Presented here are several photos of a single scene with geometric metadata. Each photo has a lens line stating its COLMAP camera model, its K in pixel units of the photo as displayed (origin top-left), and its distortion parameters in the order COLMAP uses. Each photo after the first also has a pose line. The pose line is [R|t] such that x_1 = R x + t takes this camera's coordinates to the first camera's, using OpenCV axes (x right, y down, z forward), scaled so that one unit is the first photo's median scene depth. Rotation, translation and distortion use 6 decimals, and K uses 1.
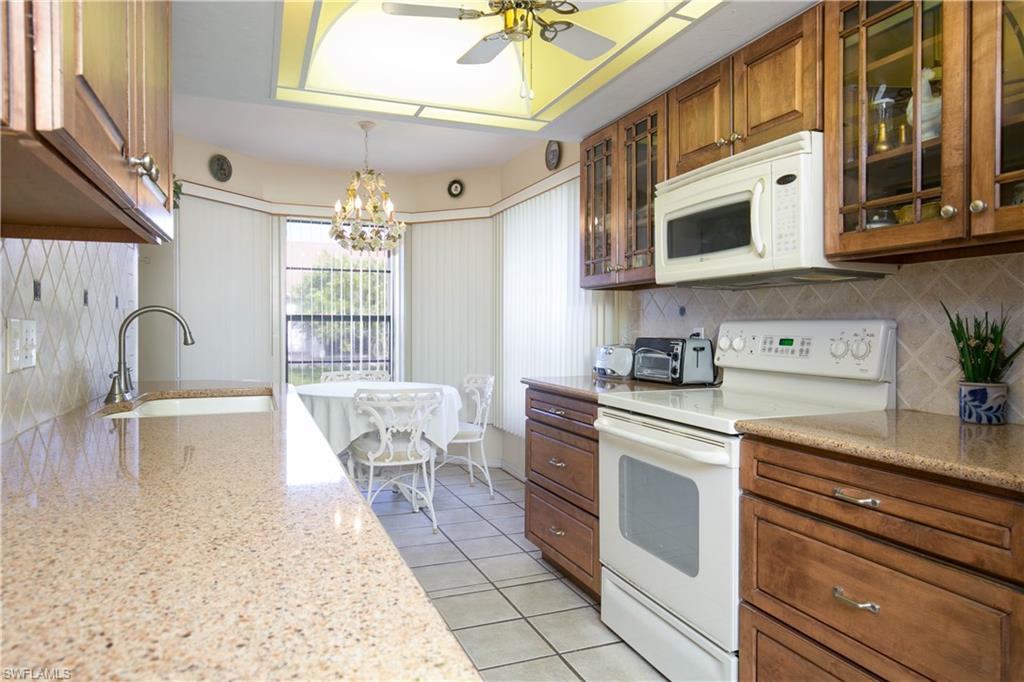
lens RADIAL K [[657.3, 0, 509.8], [0, 657.3, 334.6], [0, 0, 1]] dist [0.009107, 0.001340]
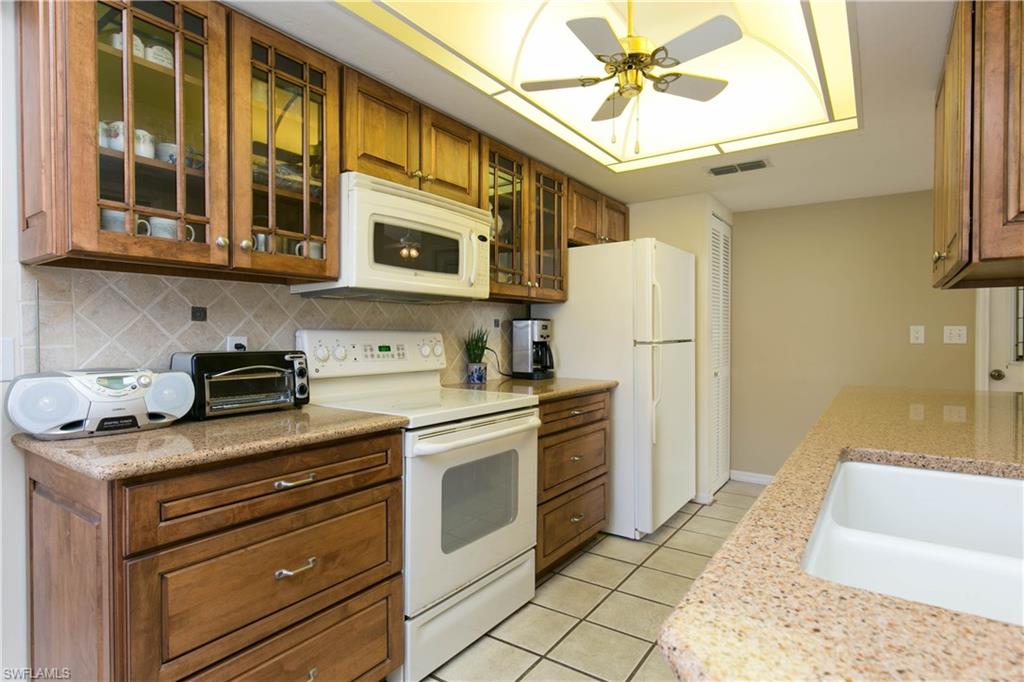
lens RADIAL K [[526.9, 0, 507.2], [0, 526.9, 343.4], [0, 0, 1]] dist [-0.000277, 0.000170]
pose [[-0.548185, -0.010109, 0.836296, -0.521639], [0.009566, 0.999786, 0.018356, -0.014035], [-0.836302, 0.018062, -0.547971, 1.356069]]
